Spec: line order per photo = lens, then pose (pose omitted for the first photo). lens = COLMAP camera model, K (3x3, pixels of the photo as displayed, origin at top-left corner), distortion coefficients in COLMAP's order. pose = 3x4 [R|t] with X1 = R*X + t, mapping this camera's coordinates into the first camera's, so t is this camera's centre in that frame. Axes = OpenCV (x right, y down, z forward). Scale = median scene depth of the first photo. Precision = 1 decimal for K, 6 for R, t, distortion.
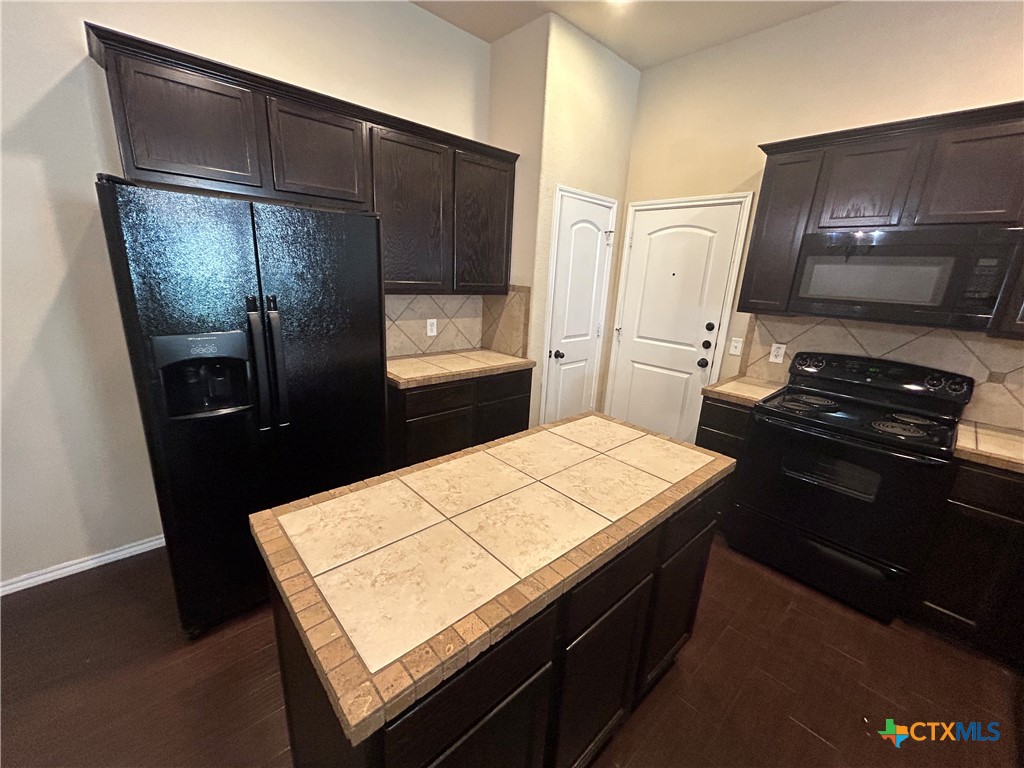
lens RADIAL K [[408.2, 0, 510.7], [0, 408.2, 385.7], [0, 0, 1]] dist [-0.002579, 0.000693]
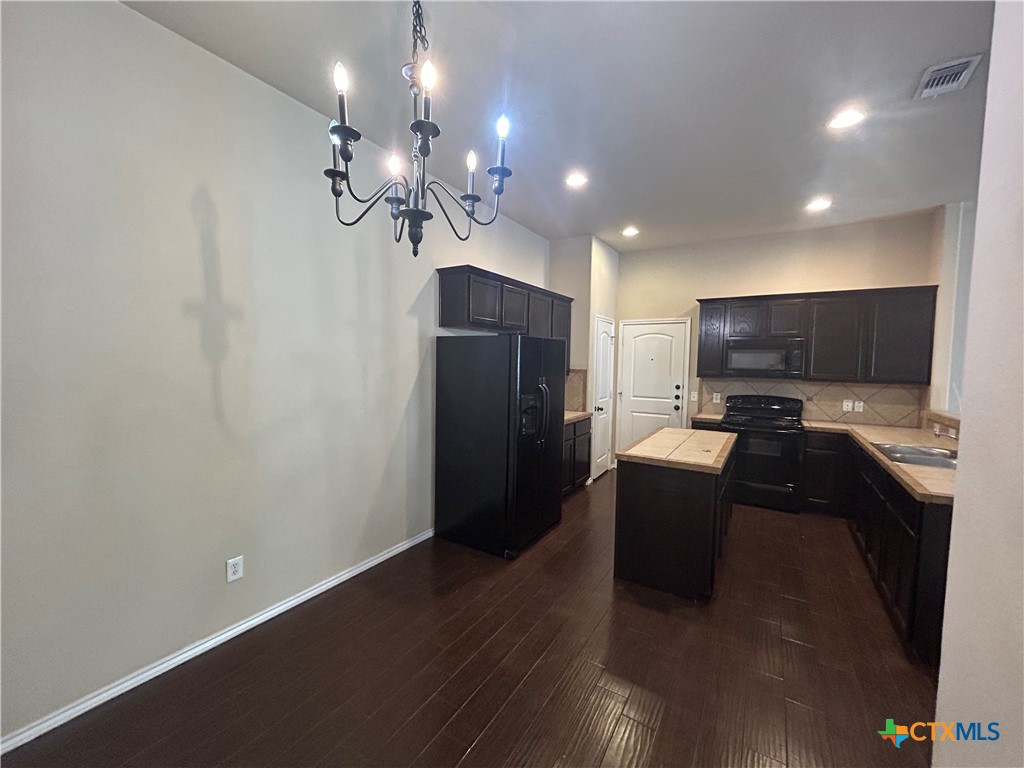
lens RADIAL K [[408.2, 0, 512.5], [0, 408.2, 386.6], [0, 0, 1]] dist [-0.002579, 0.000693]
pose [[0.962486, -0.052998, 0.266104, -0.733208], [0.104404, 0.977567, -0.182929, 0.112855], [-0.250440, 0.203849, 0.946428, -0.550060]]
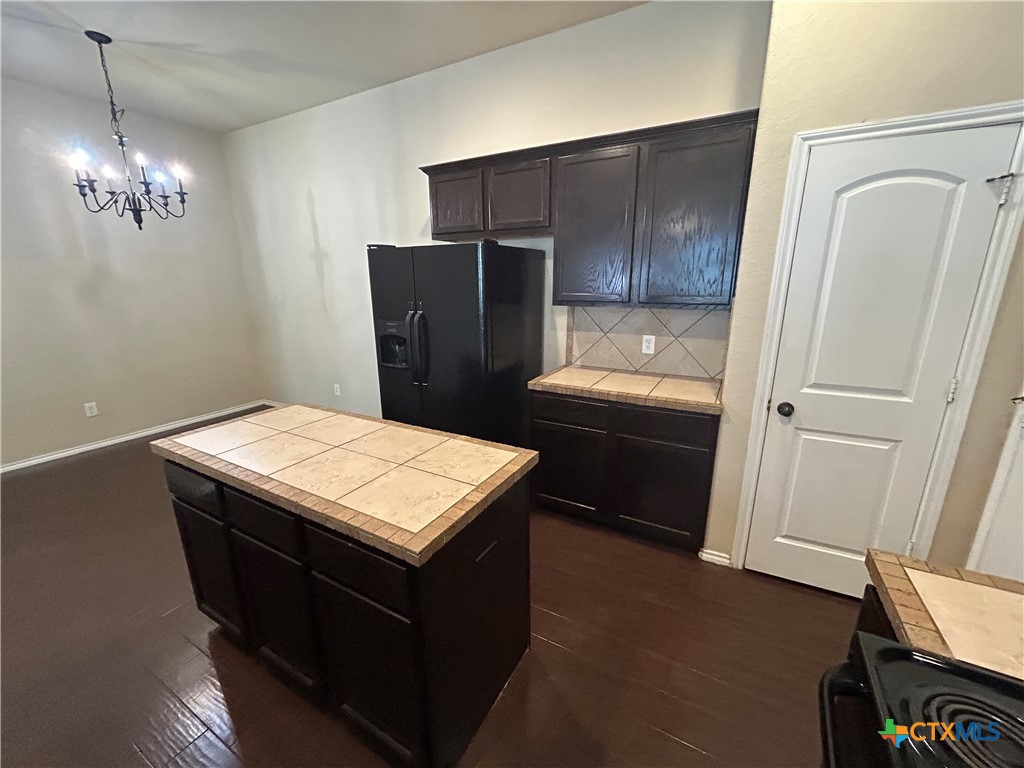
lens RADIAL K [[408.2, 0, 510.6], [0, 408.2, 385.2], [0, 0, 1]] dist [-0.002579, 0.000693]
pose [[0.323972, 0.191275, -0.926529, 1.006884], [-0.234838, 0.964956, 0.117094, -0.161482], [0.916457, 0.179649, 0.357537, 0.746881]]
